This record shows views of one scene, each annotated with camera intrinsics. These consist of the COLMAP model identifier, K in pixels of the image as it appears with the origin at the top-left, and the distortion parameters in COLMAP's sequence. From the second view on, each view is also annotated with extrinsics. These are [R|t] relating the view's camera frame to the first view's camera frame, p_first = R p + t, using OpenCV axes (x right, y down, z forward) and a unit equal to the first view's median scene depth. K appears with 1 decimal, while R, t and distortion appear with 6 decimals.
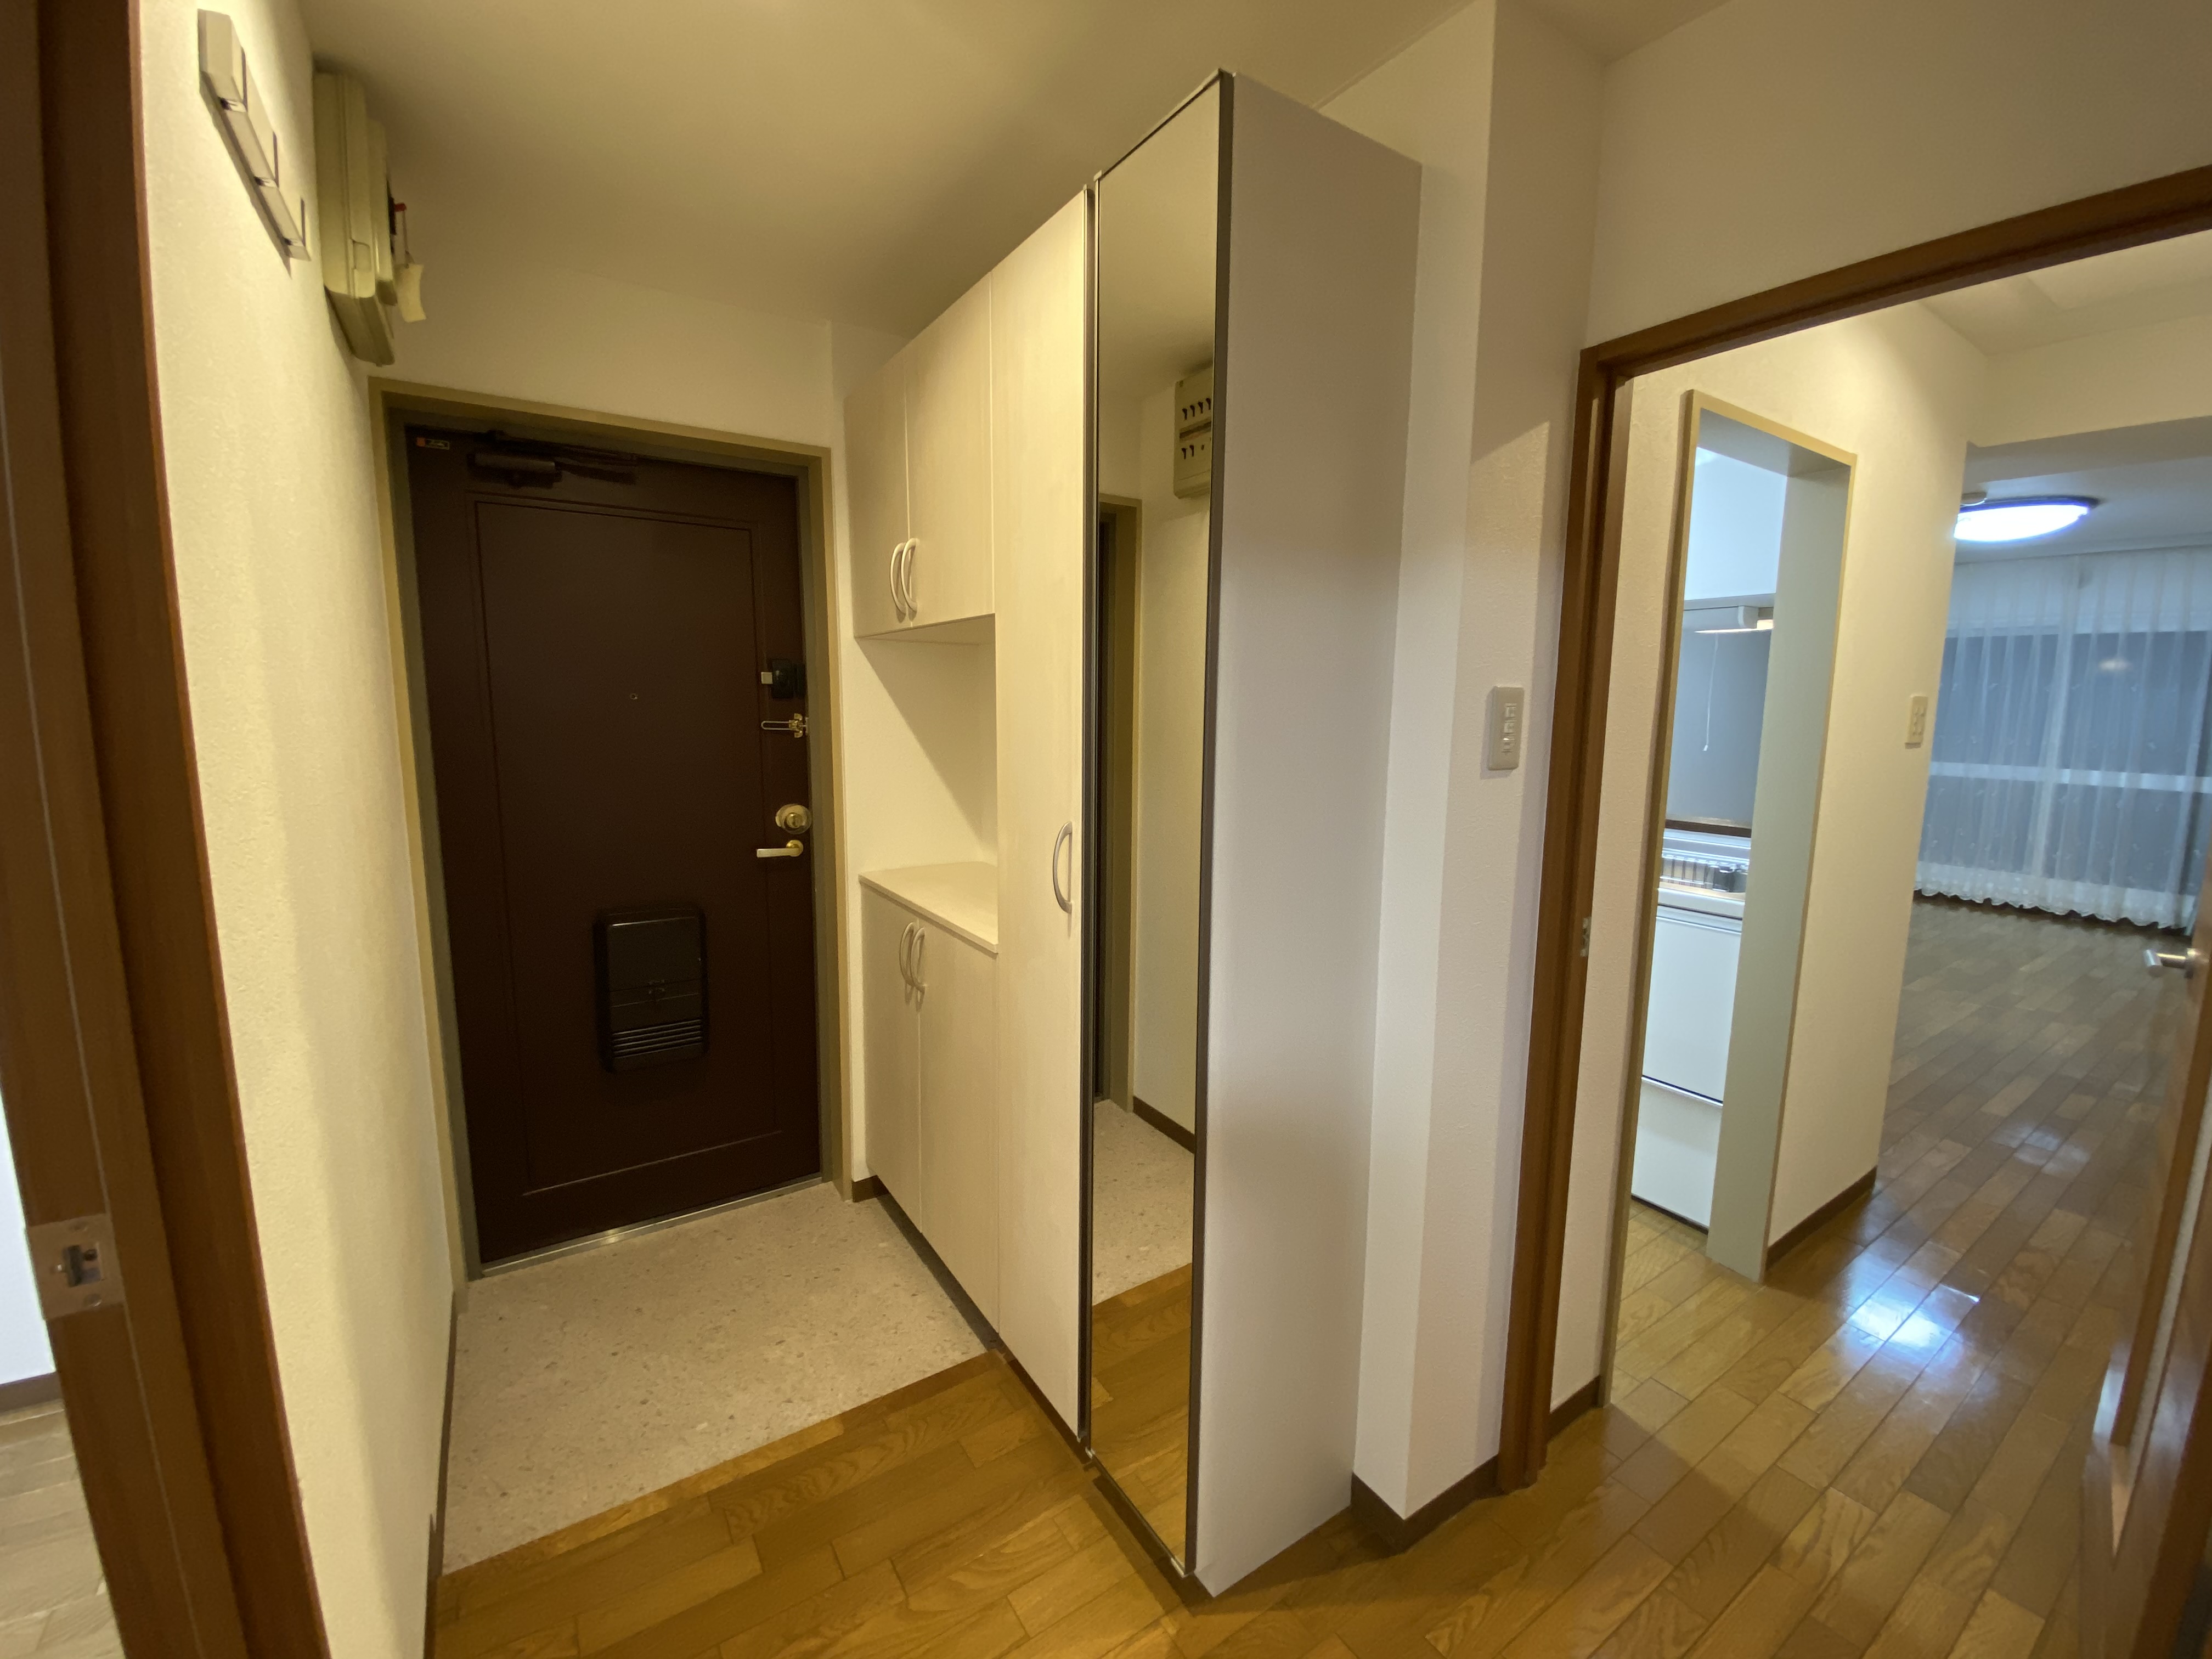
lens RADIAL K [[891.9, 0, 1097.7], [0, 891.9, 816.2], [0, 0, 1]] dist [0.011179, -0.015283]
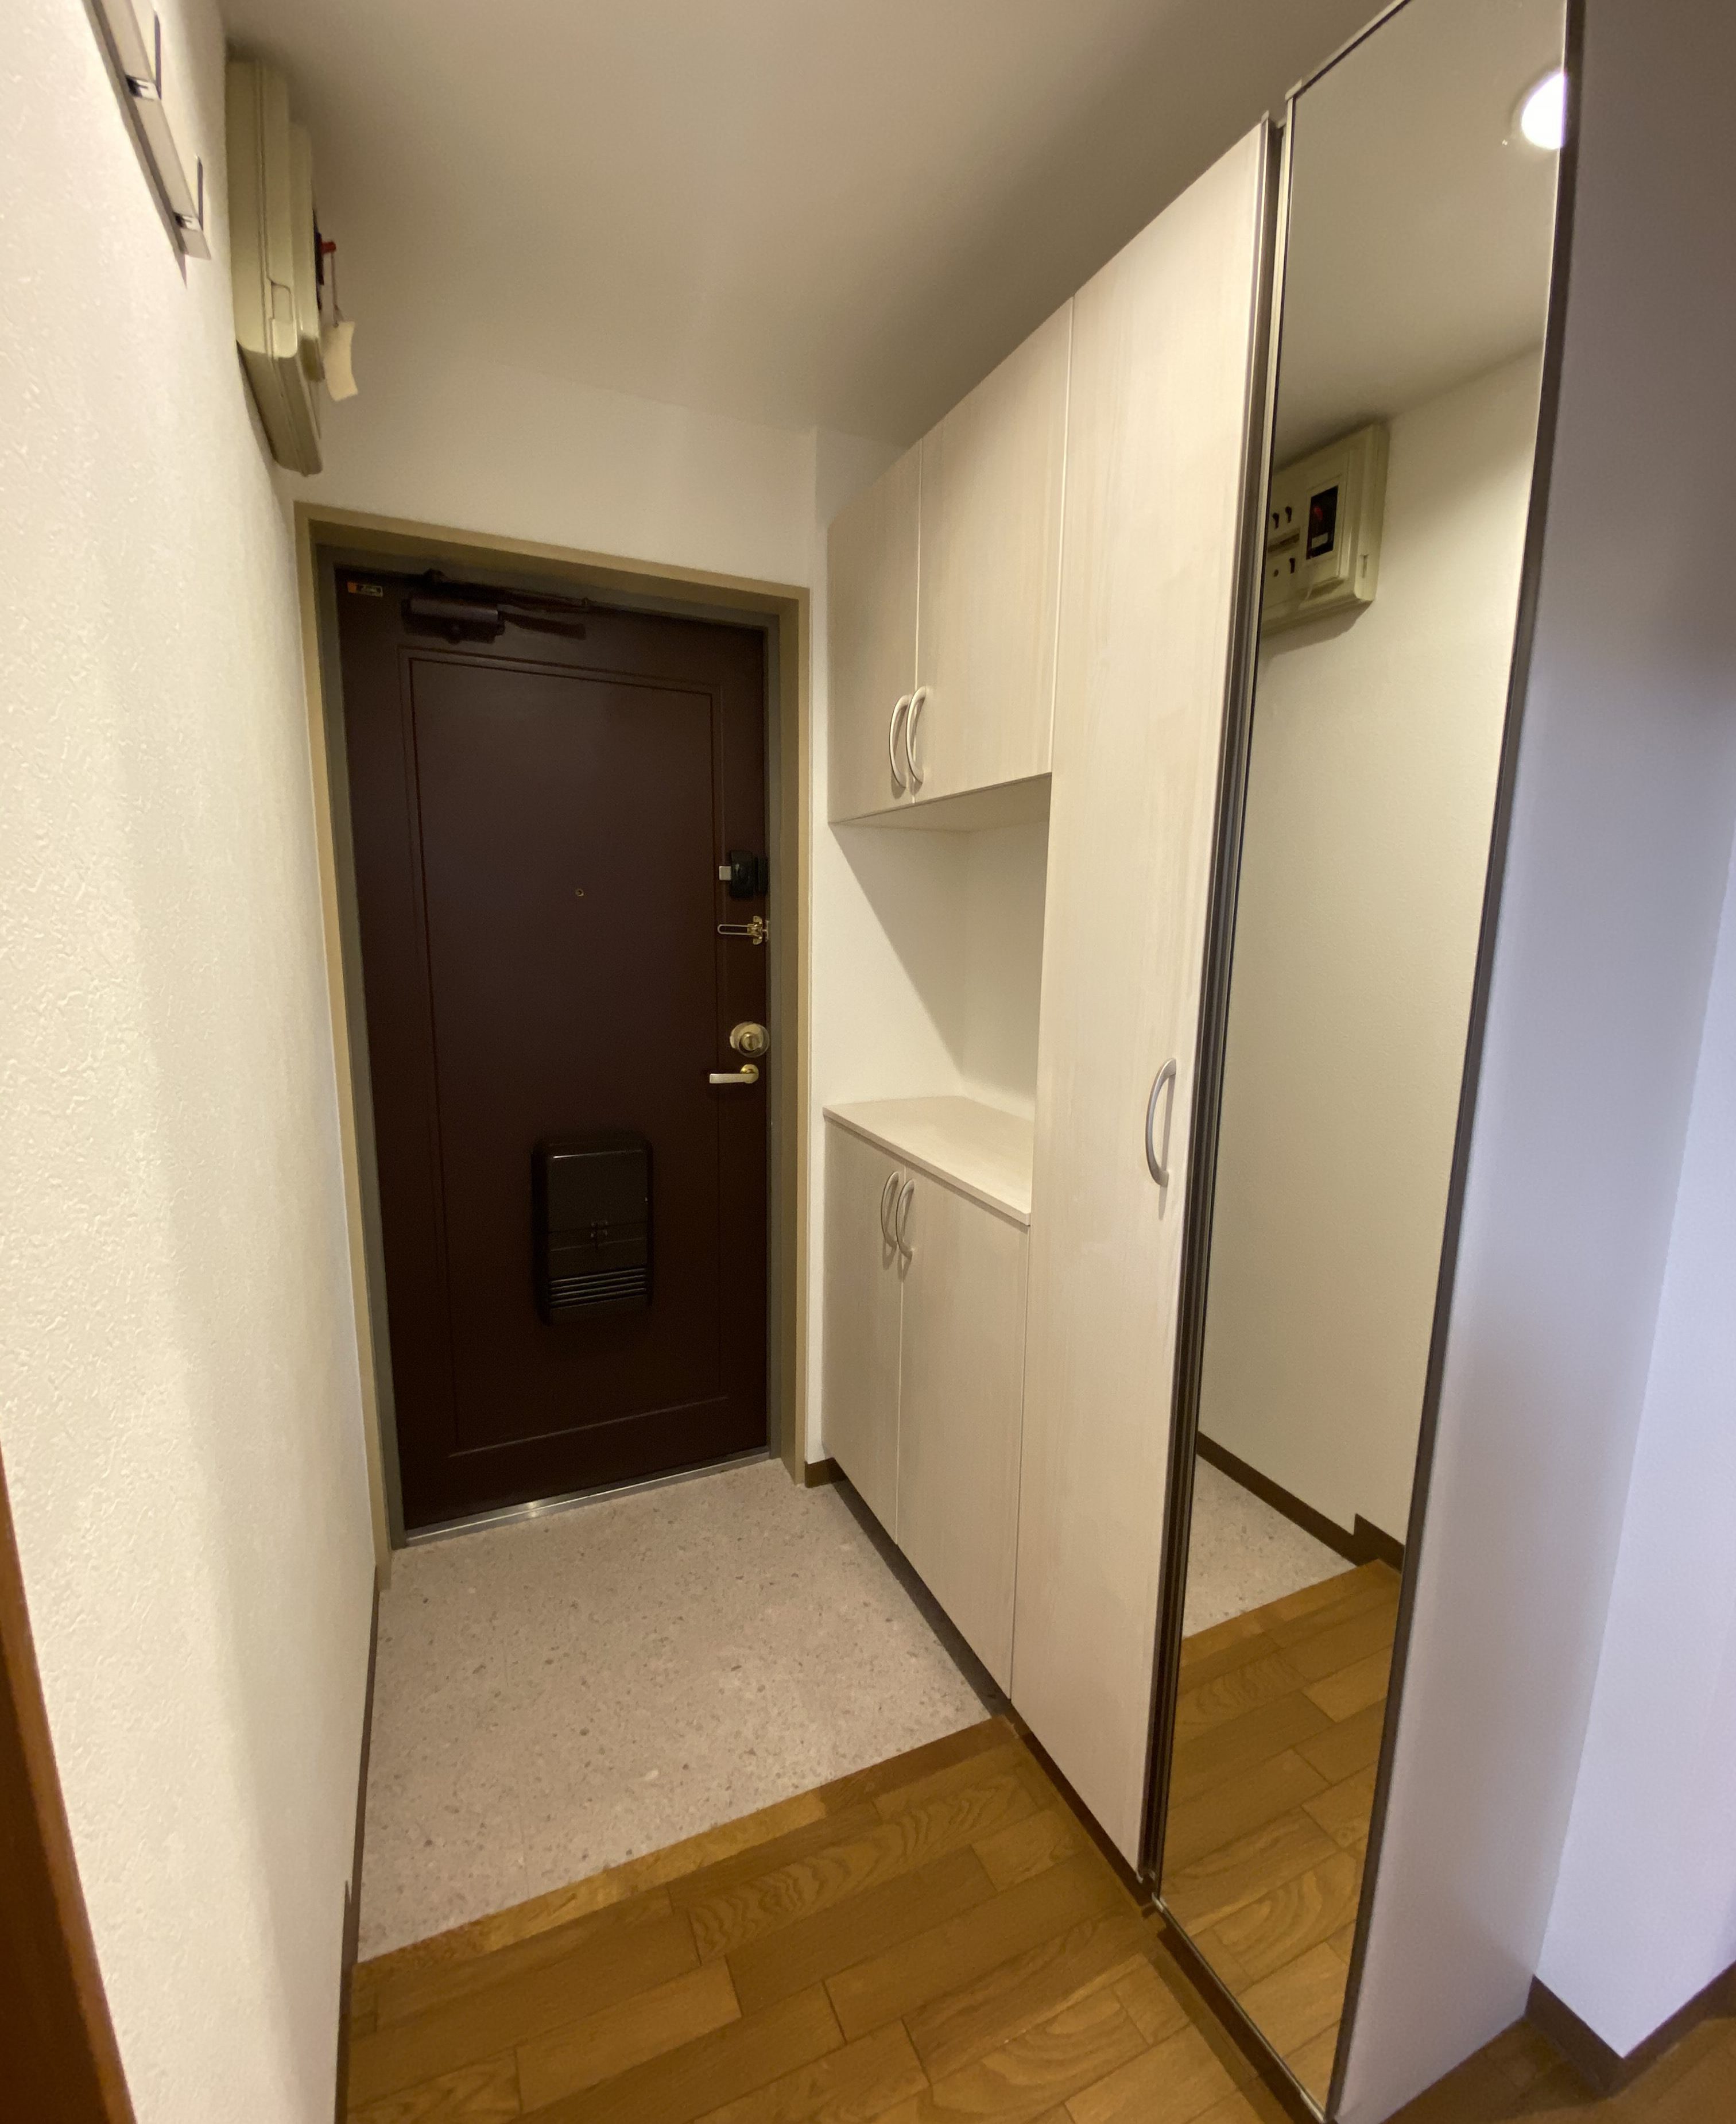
lens RADIAL K [[914.0, 0, 868.0], [0, 914.0, 1062.0], [0, 0, 1]] dist [0.017913, -0.018121]
pose [[0.990237, 0.030136, -0.136095, -0.154960], [-0.026398, 0.999225, 0.029186, -0.005750], [0.136869, -0.025309, 0.990266, 0.210502]]
